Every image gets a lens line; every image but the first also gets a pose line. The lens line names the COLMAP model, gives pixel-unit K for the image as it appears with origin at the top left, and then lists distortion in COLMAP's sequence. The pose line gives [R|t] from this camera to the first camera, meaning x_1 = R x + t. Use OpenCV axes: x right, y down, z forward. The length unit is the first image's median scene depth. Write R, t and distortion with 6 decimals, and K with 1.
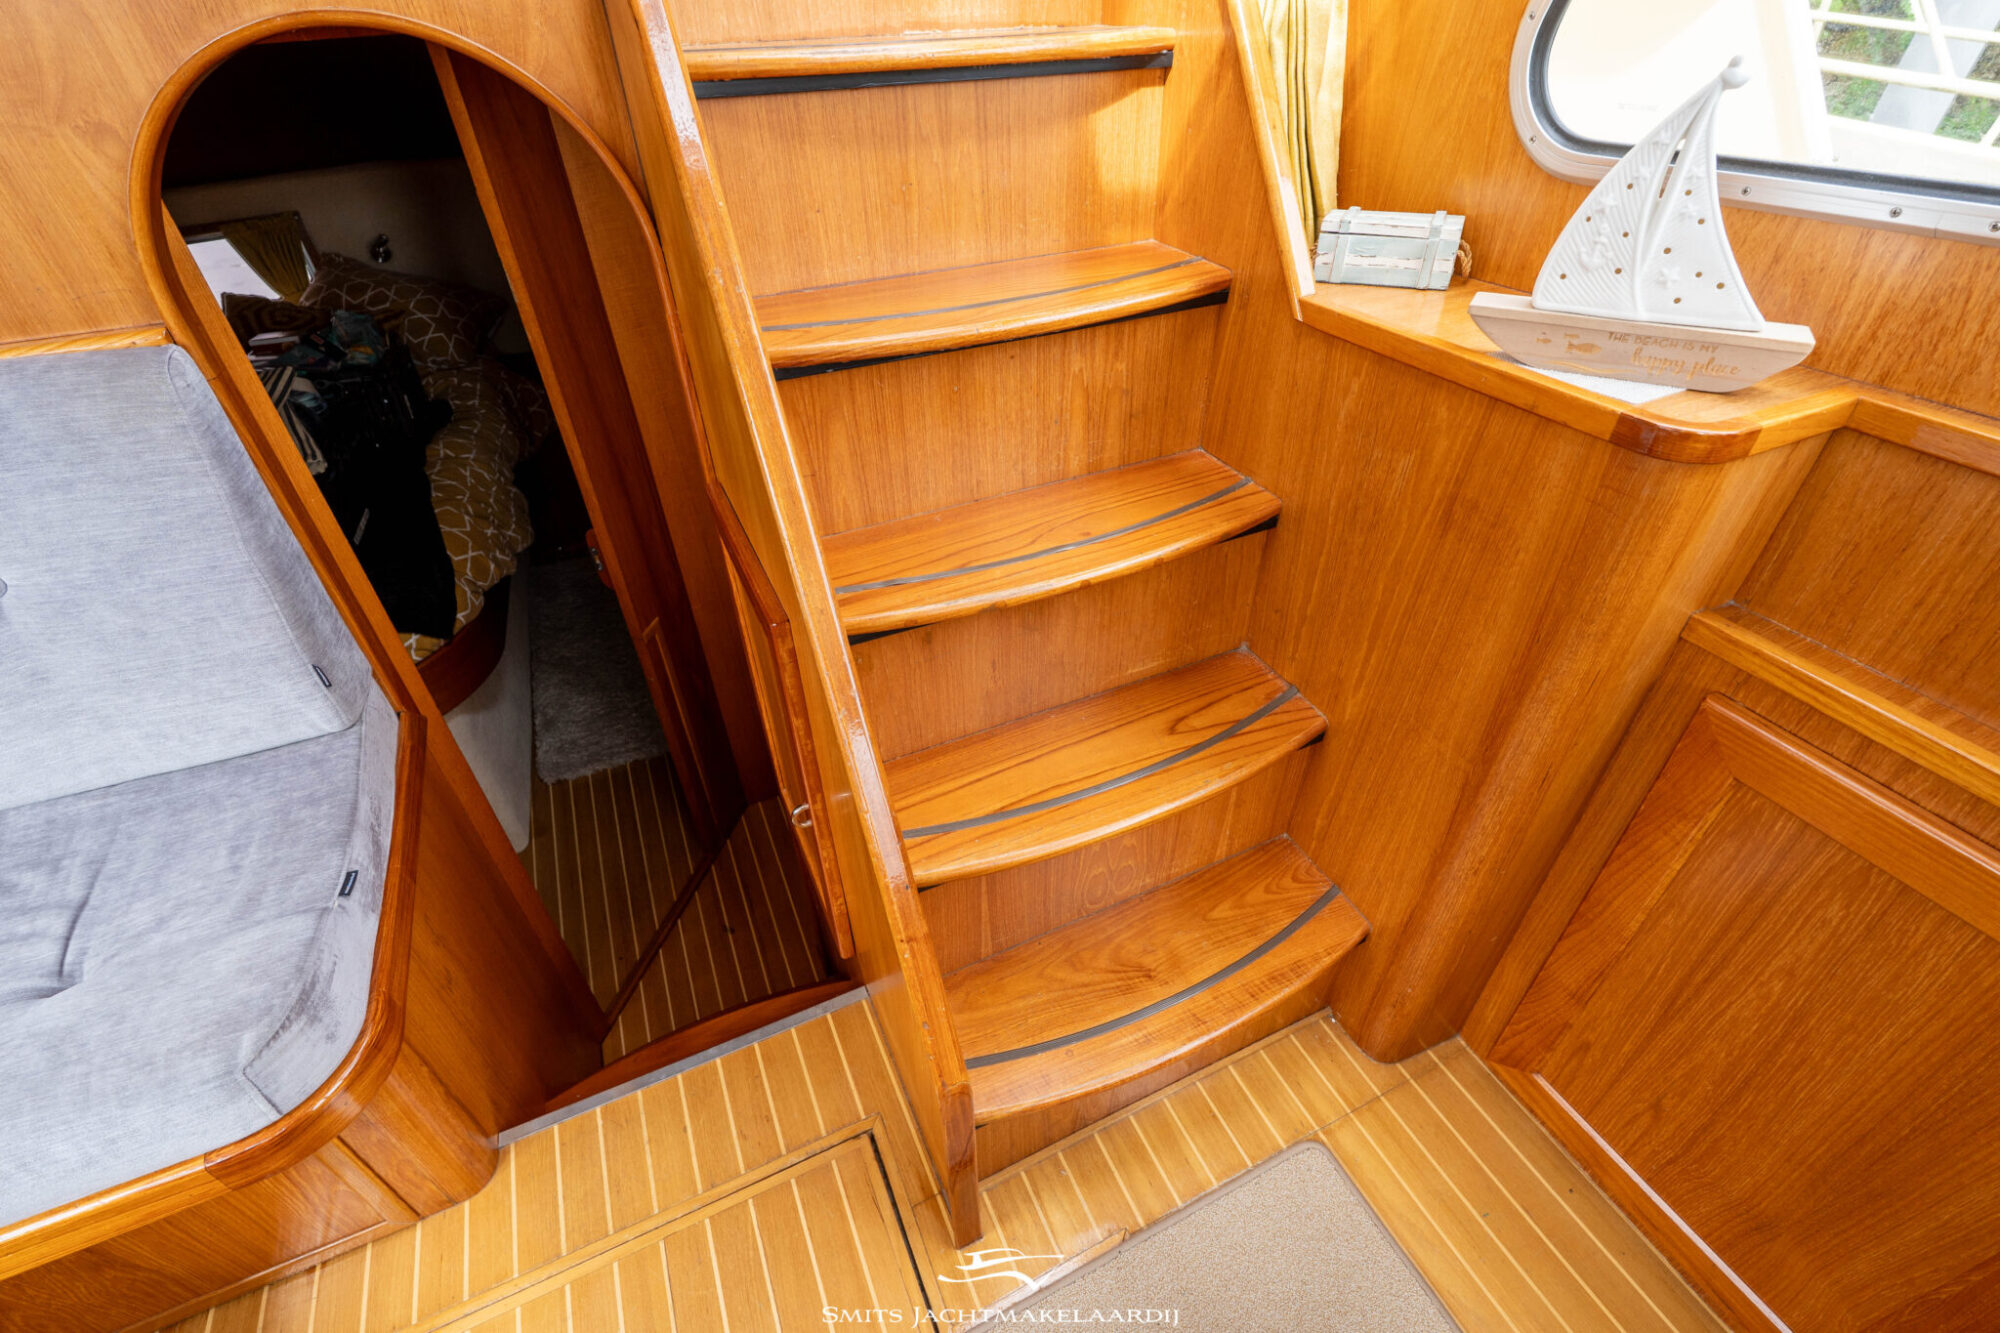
lens RADIAL K [[887.7, 0, 1000.0], [0, 887.7, 666.5], [0, 0, 1]] dist [0.001477, 0.000794]
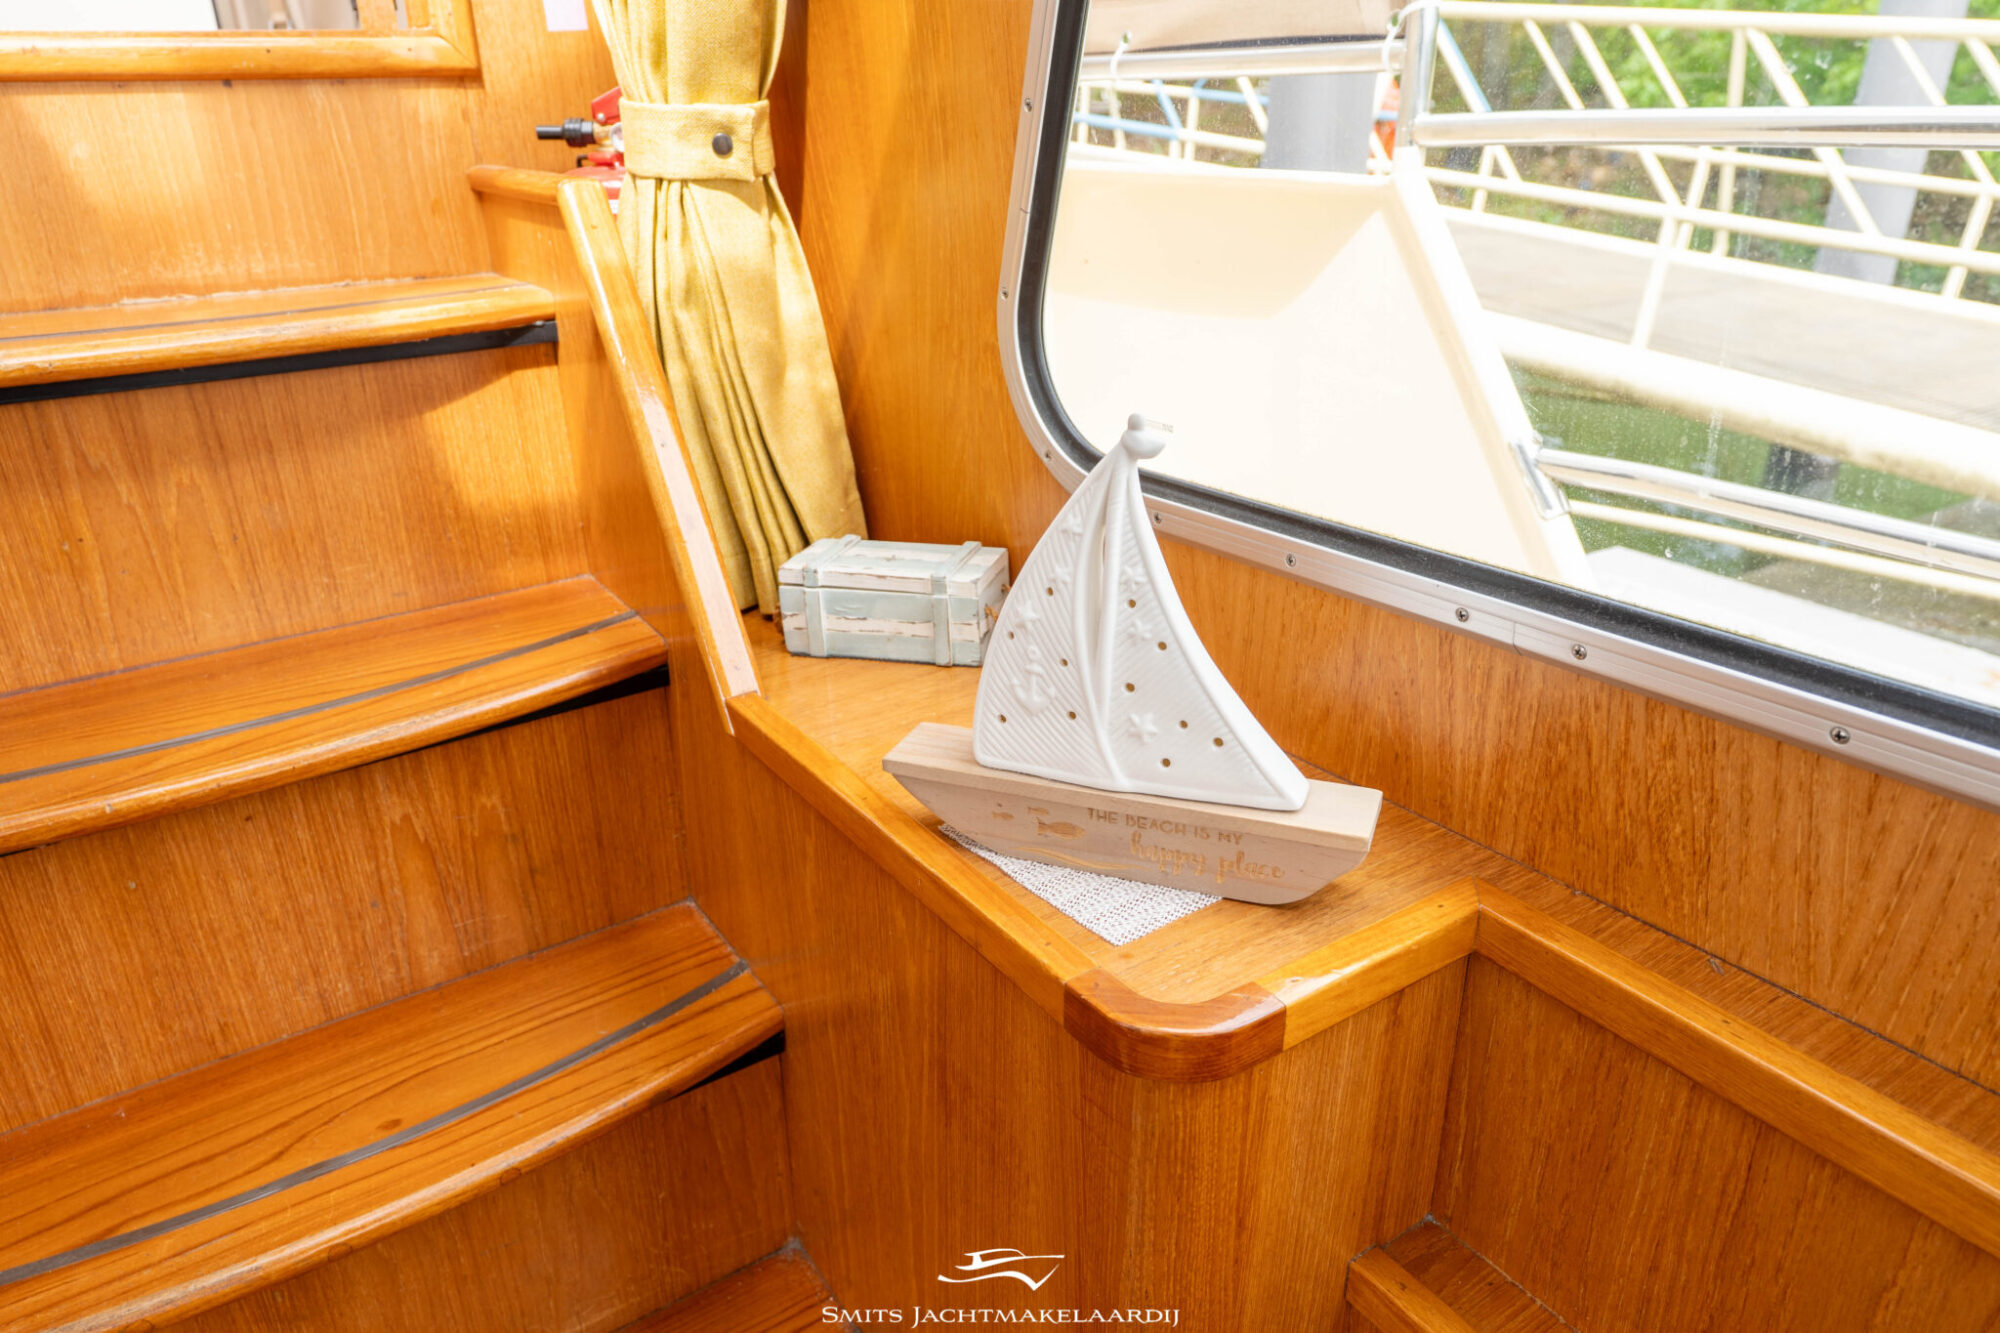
lens RADIAL K [[1323.0, 0, 1000.0], [0, 1323.0, 666.5], [0, 0, 1]] dist [0.004181, 0.002318]
pose [[0.989742, -0.061107, 0.129140, 0.387349], [0.091548, 0.965213, -0.244914, -0.191136], [-0.109681, 0.254225, 0.960906, 0.107570]]
